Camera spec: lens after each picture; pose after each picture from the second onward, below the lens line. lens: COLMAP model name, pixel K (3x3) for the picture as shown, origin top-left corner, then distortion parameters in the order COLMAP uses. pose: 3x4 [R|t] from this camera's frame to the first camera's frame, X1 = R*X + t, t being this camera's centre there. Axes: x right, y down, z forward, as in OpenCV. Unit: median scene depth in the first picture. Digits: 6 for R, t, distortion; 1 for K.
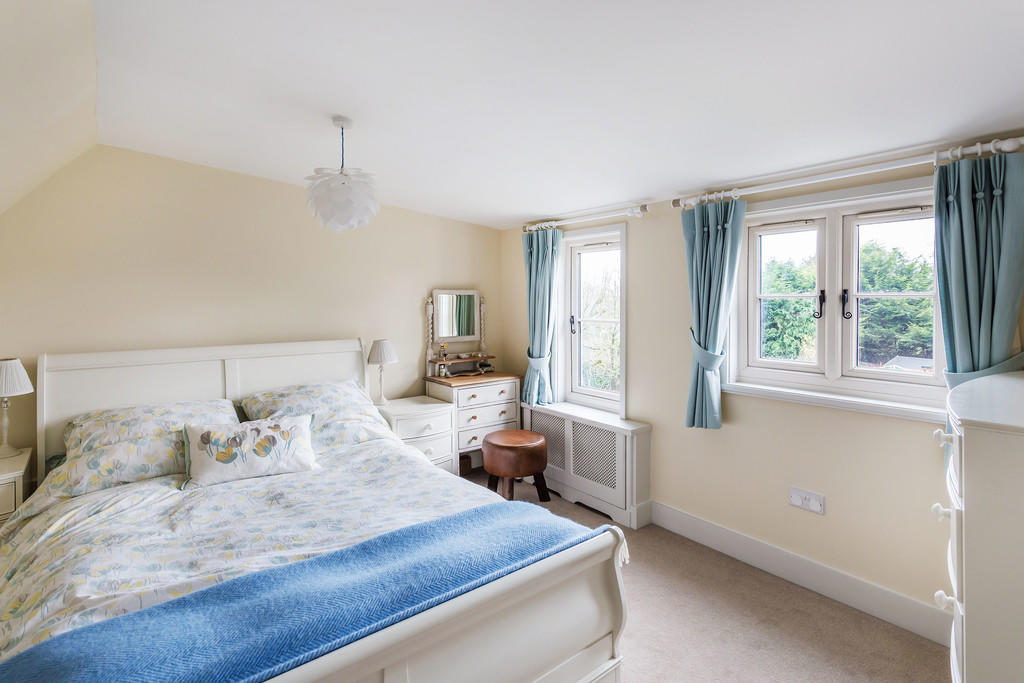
lens RADIAL K [[493.7, 0, 512.8], [0, 493.7, 304.2], [0, 0, 1]] dist [0.003478, 0.000503]
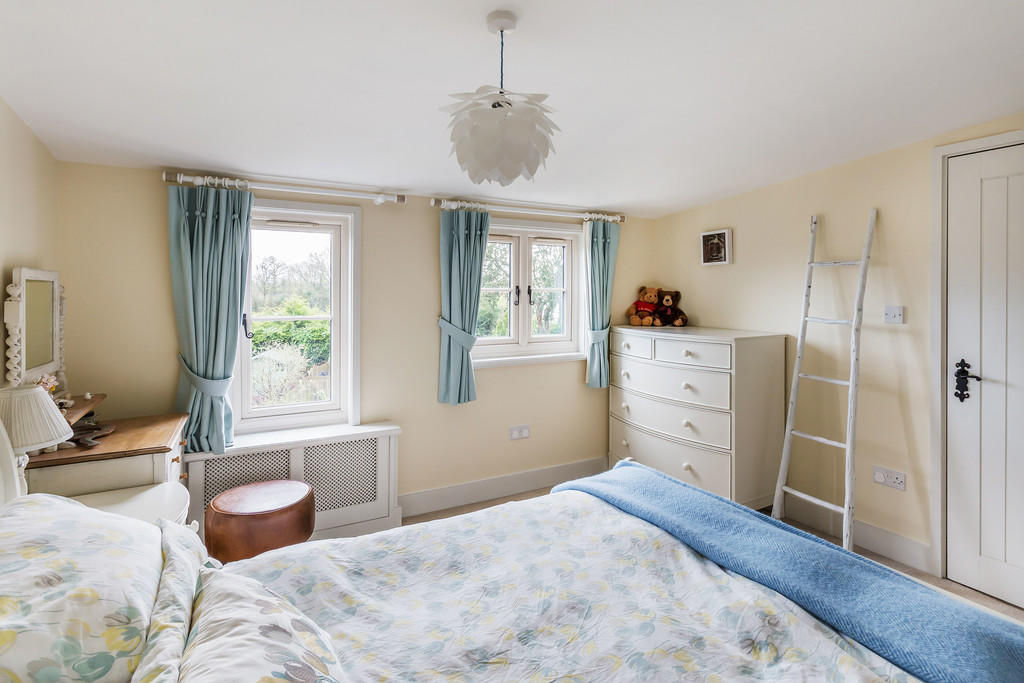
lens RADIAL K [[524.2, 0, 513.1], [0, 524.2, 293.2], [0, 0, 1]] dist [-0.001829, -0.000361]
pose [[0.165166, 0.001714, 0.986264, -0.903990], [0.006360, 0.999976, -0.002803, -0.002649], [-0.986245, 0.006736, 0.165151, 0.758356]]
